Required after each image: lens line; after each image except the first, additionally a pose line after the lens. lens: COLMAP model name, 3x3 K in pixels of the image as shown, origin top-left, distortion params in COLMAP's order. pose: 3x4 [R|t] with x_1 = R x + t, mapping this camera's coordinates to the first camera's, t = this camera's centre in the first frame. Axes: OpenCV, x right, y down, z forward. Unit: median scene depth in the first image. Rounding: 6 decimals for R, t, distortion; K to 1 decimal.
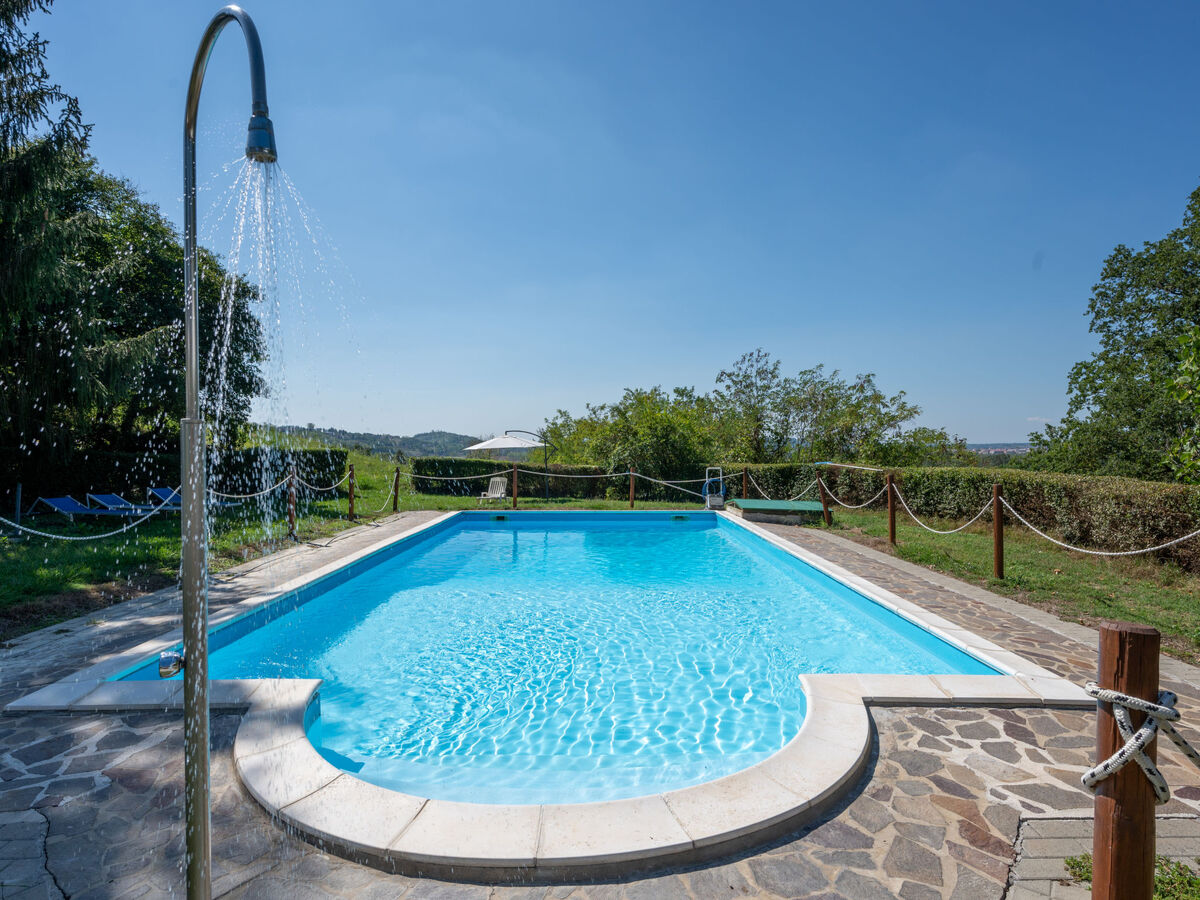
lens RADIAL K [[653.6, 0, 627.7], [0, 653.6, 458.1], [0, 0, 1]] dist [0.001470, -0.000510]
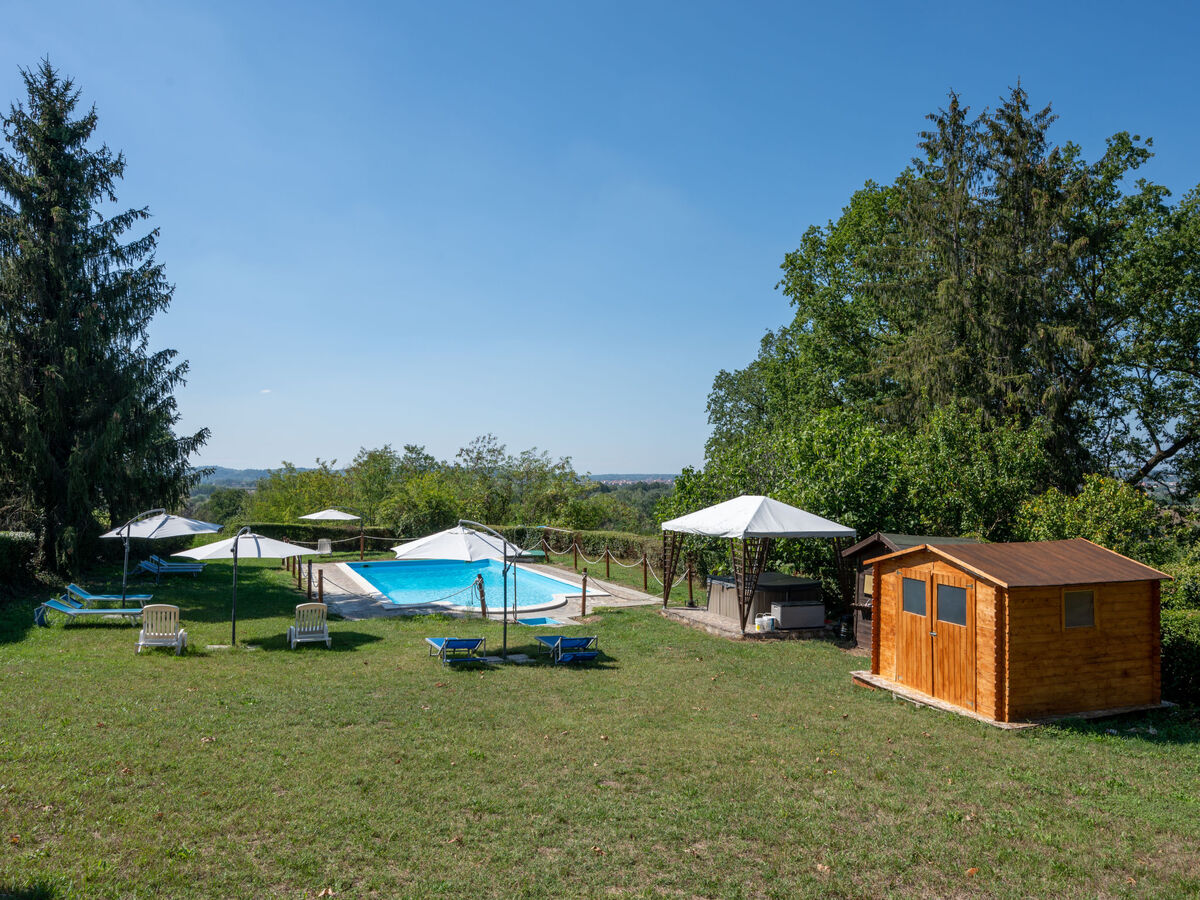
lens RADIAL K [[813.1, 0, 600.0], [0, 813.1, 450.0], [0, 0, 1]] dist [0.000920, -0.007192]
pose [[0.923608, 0.012294, 0.383142, -0.399608], [0.004511, 0.999068, -0.042932, -0.106378], [-0.383313, 0.041381, 0.922691, -1.092521]]
